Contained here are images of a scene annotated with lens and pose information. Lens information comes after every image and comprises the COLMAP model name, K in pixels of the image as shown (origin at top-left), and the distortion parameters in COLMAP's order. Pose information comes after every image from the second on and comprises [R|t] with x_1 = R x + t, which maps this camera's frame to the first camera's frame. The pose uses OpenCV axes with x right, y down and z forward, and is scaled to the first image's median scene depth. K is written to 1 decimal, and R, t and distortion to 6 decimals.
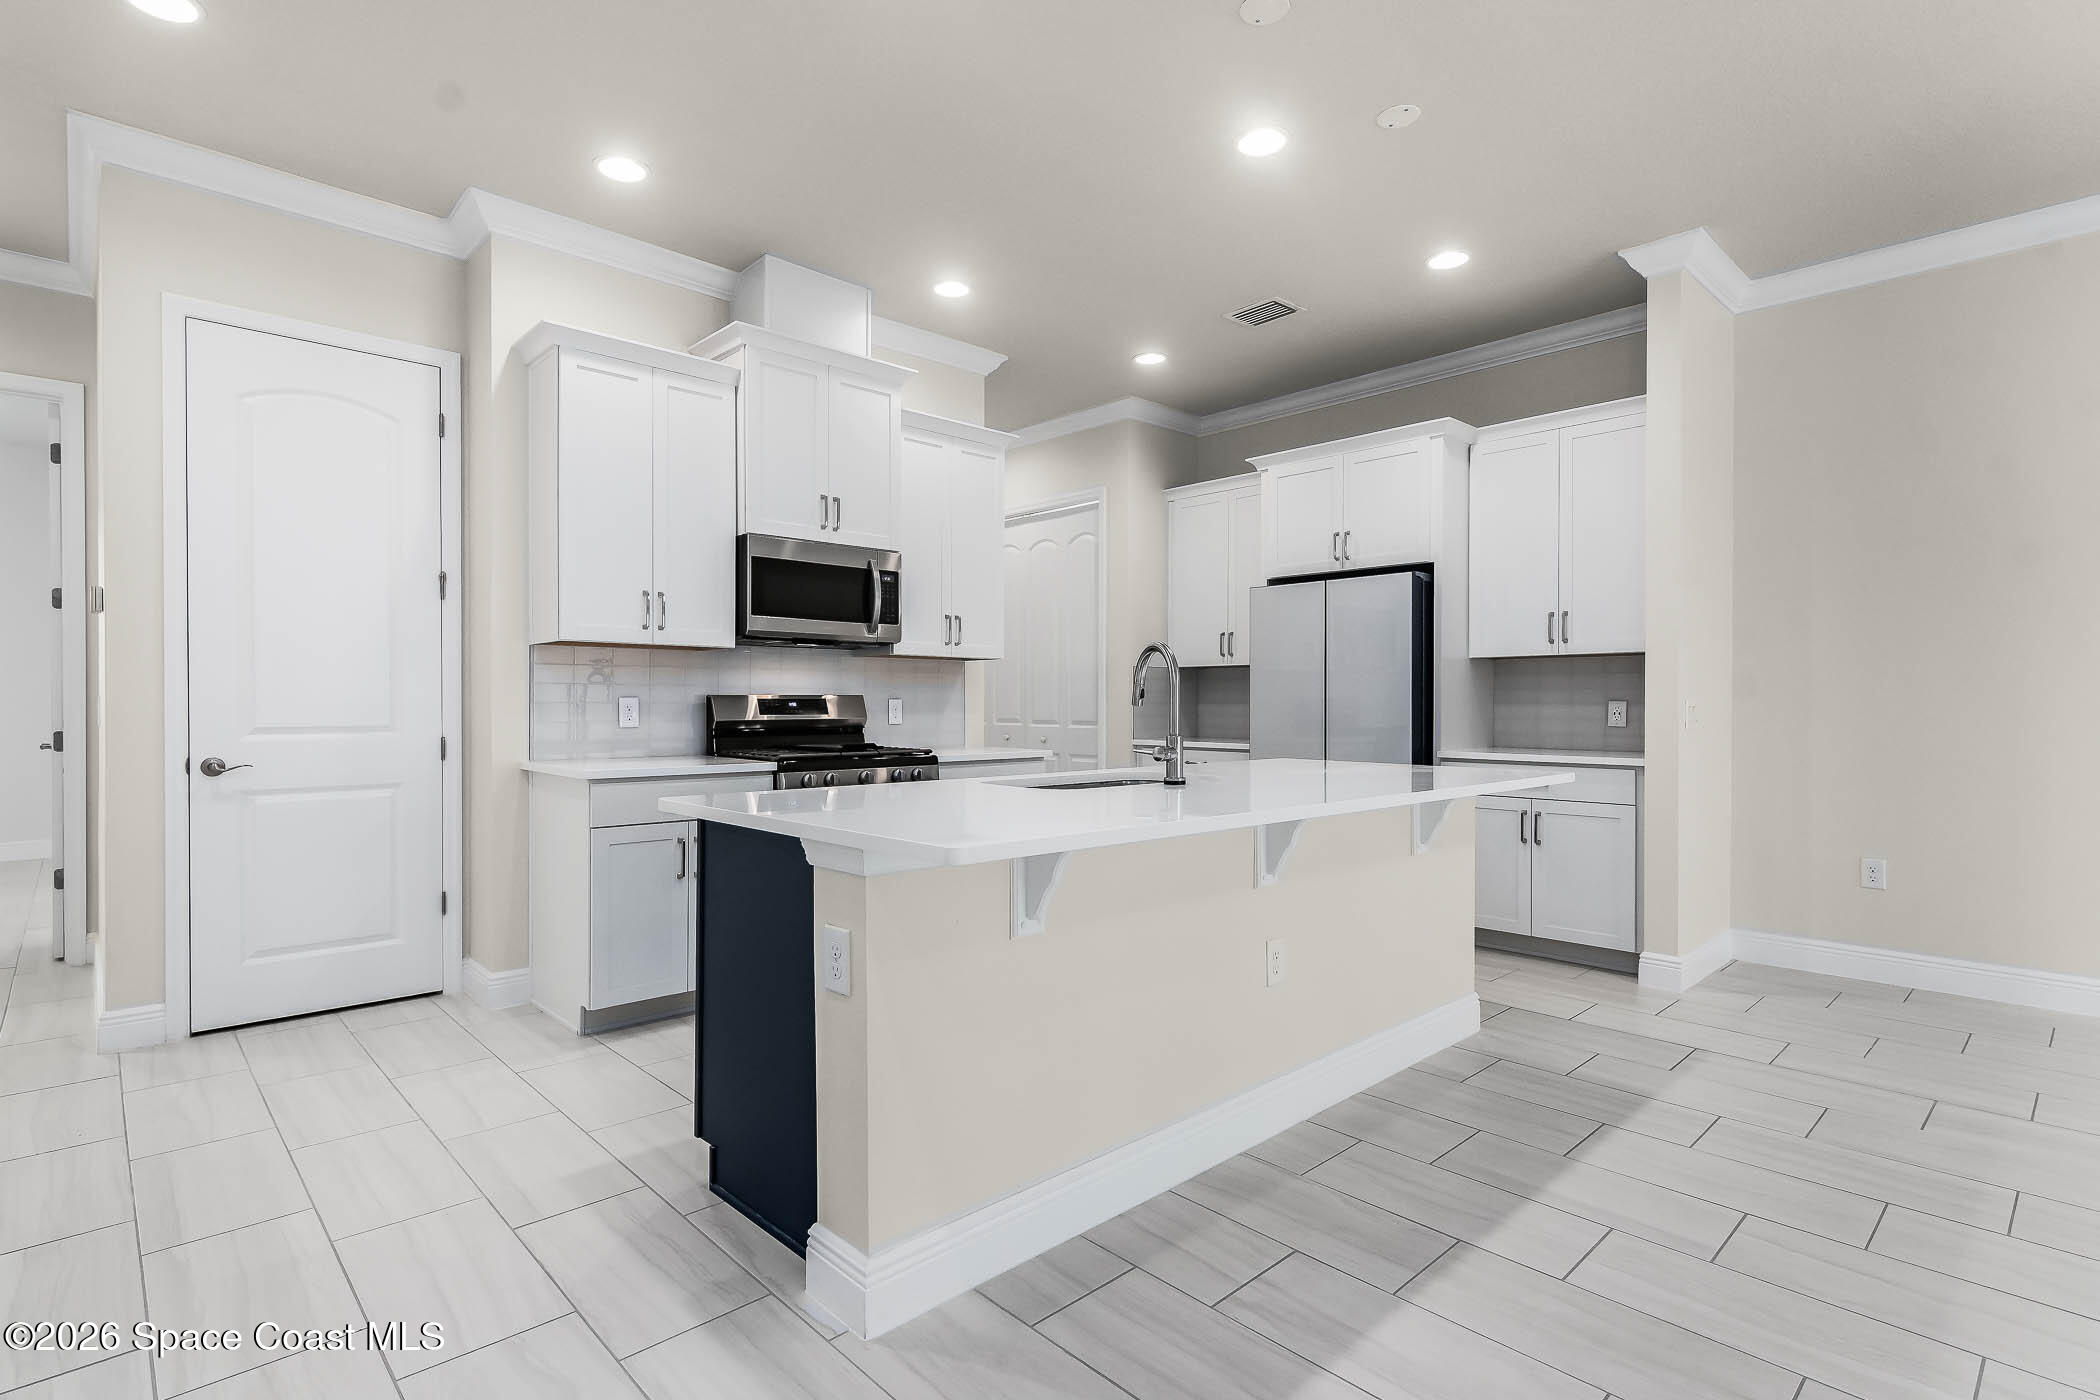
lens RADIAL K [[950.9, 0, 1088.9], [0, 950.9, 707.0], [0, 0, 1]] dist [-0.002255, -0.000638]
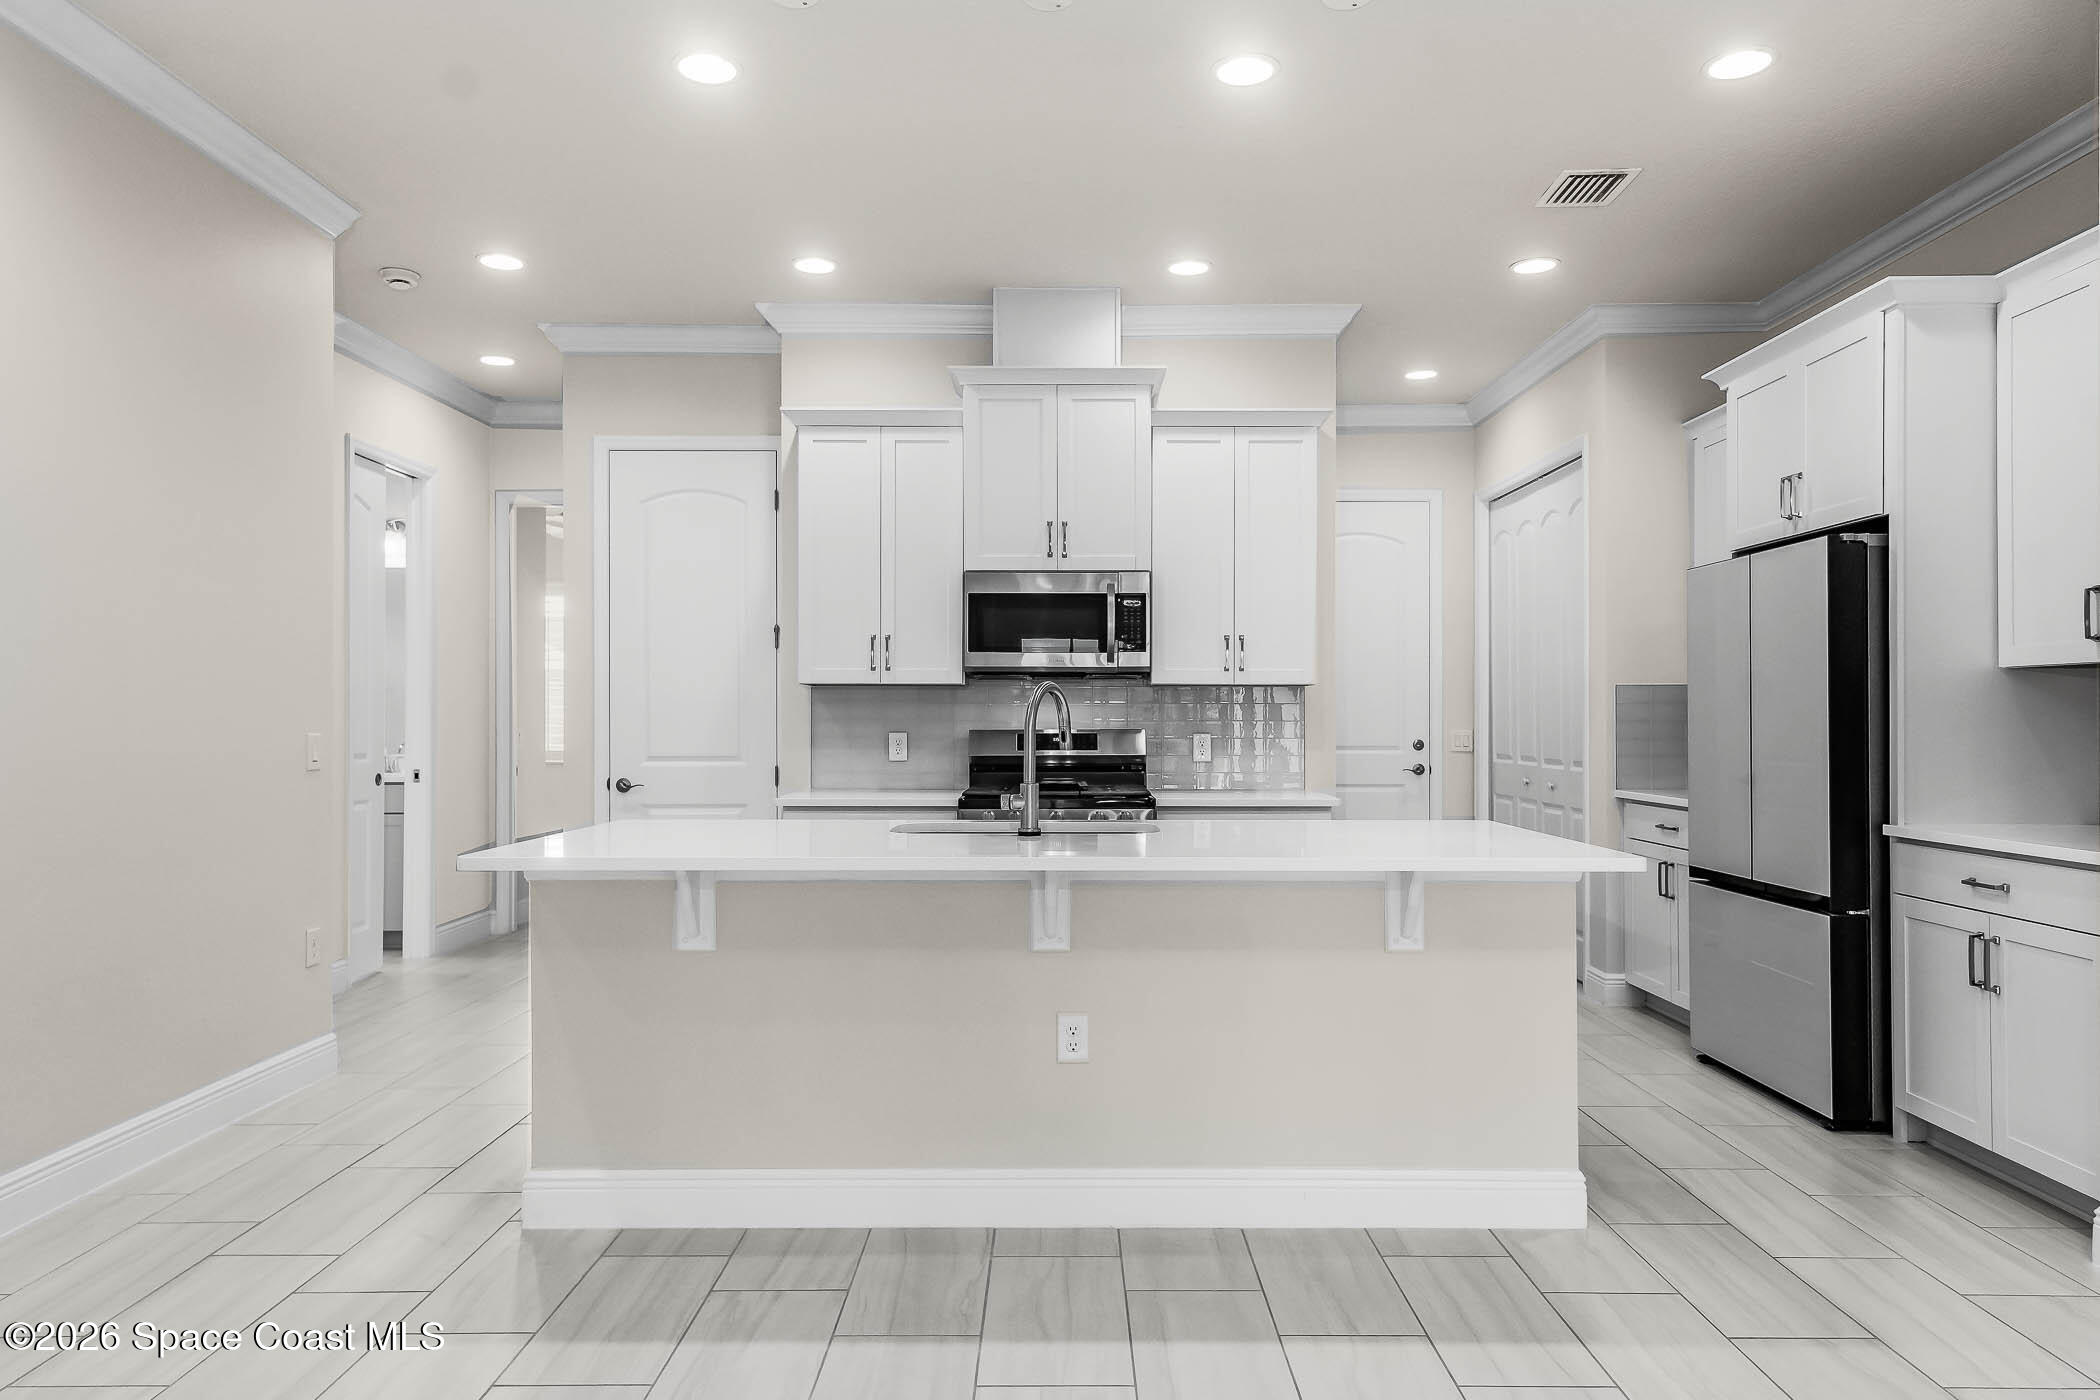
lens RADIAL K [[1297.3, 0, 1135.2], [0, 1297.3, 724.1], [0, 0, 1]] dist [0.016395, 0.001270]
pose [[0.764801, 0.001594, -0.644264, 0.597809], [-0.003536, 0.999992, -0.001724, -0.016292], [0.644257, 0.003597, 0.764801, 0.054104]]
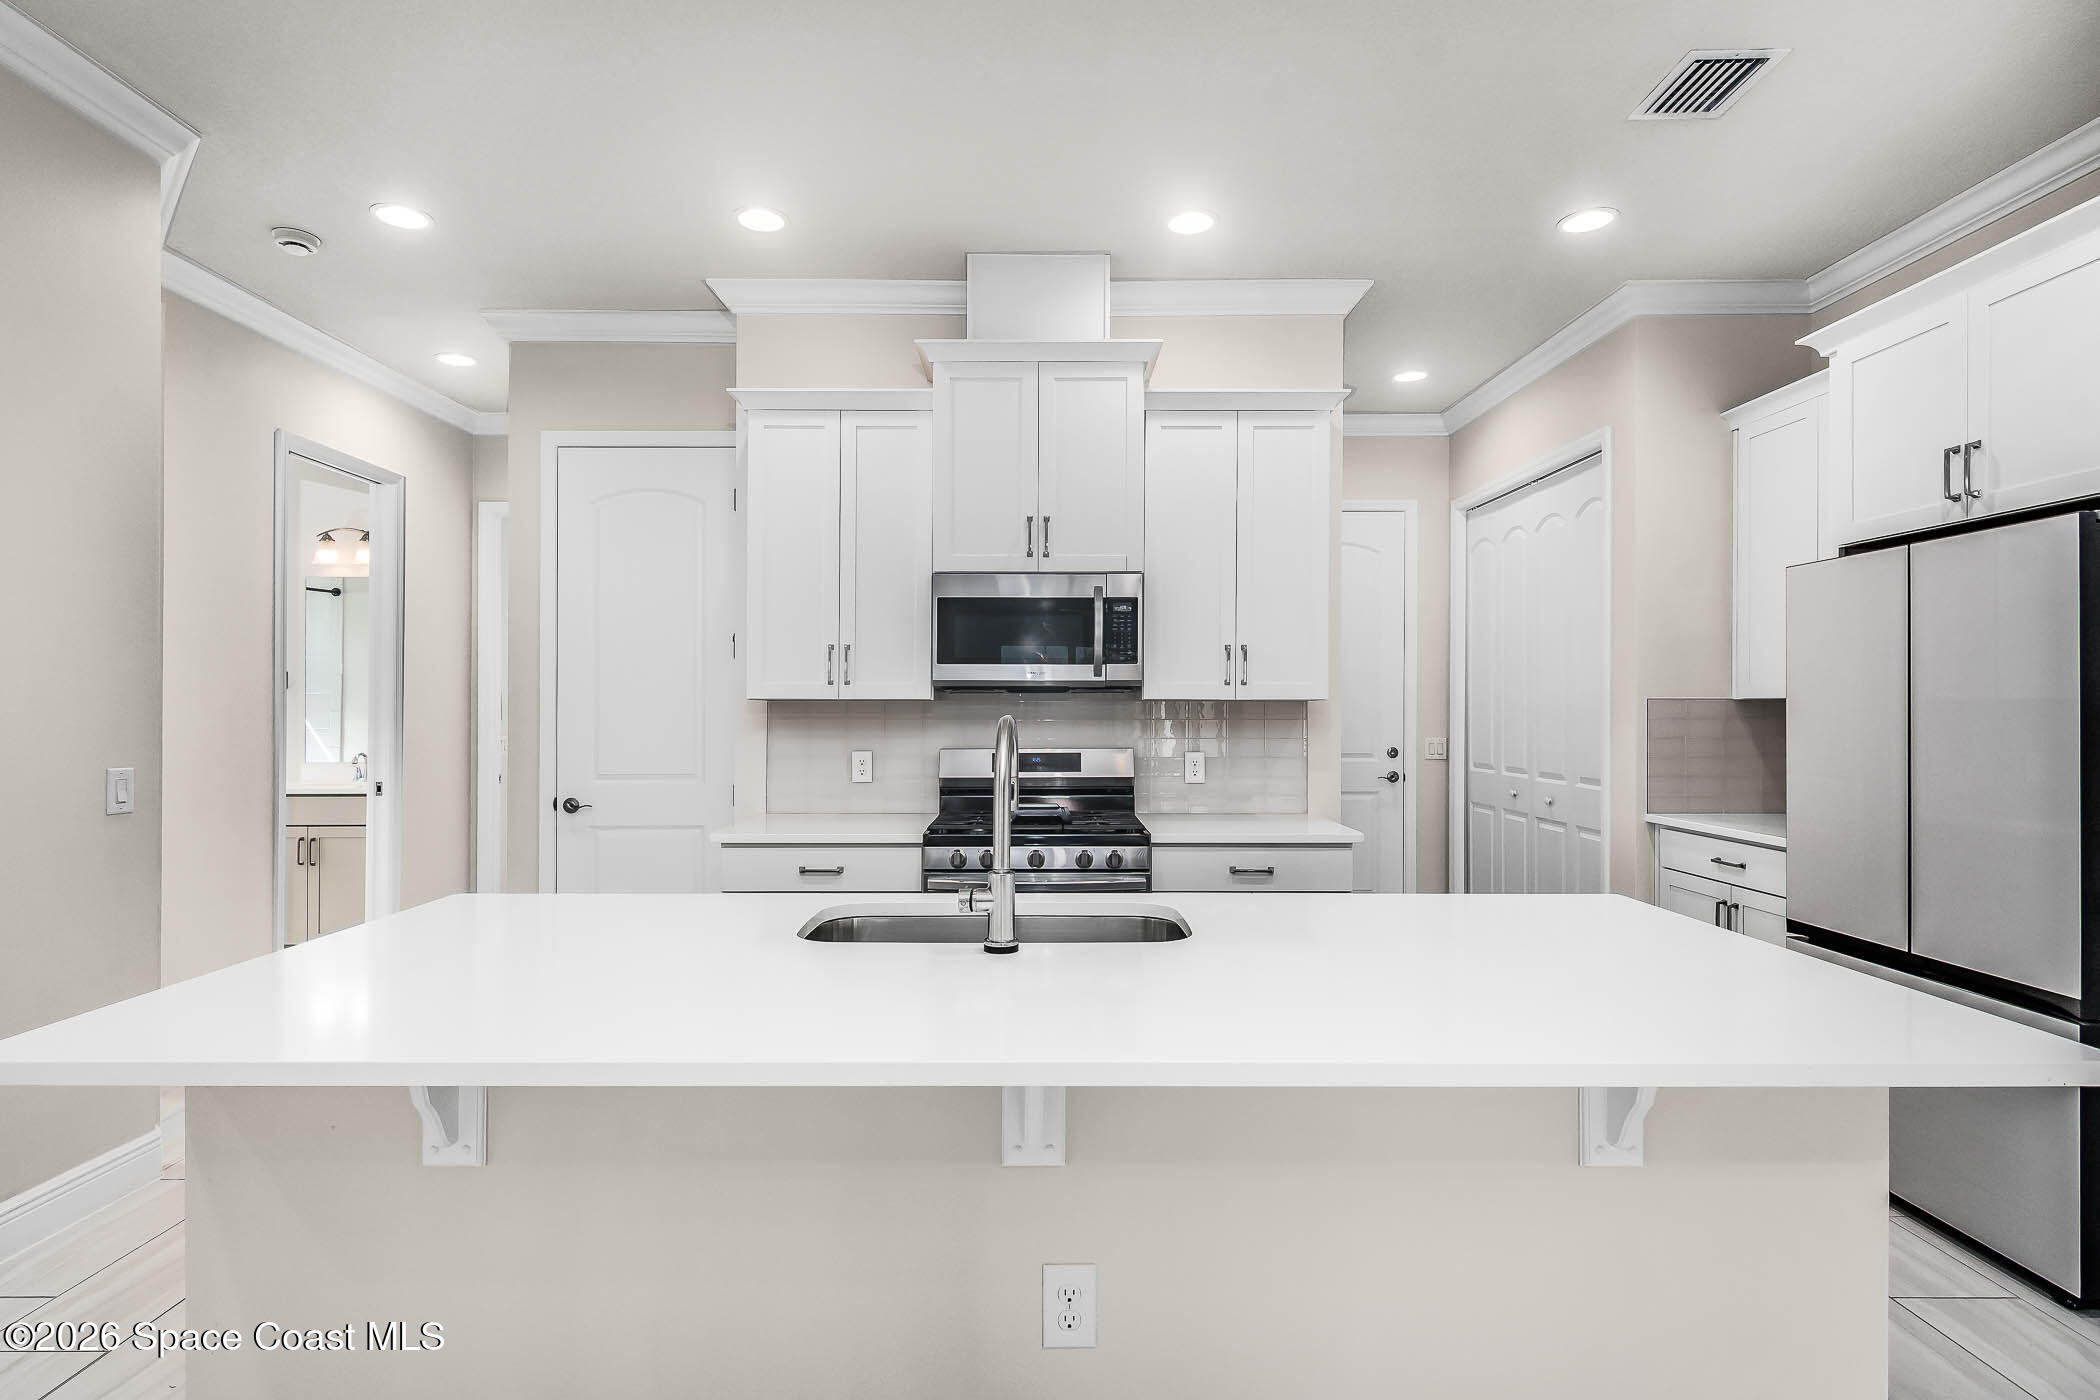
lens RADIAL K [[1055.5, 0, 1050.0], [0, 1055.5, 700.0], [0, 0, 1]] dist [0.002796, 0.000112]
pose [[0.736560, -0.004935, -0.676354, 0.349697], [-0.007110, 0.999862, -0.015038, -0.043374], [0.676335, 0.015885, 0.736423, 0.308001]]
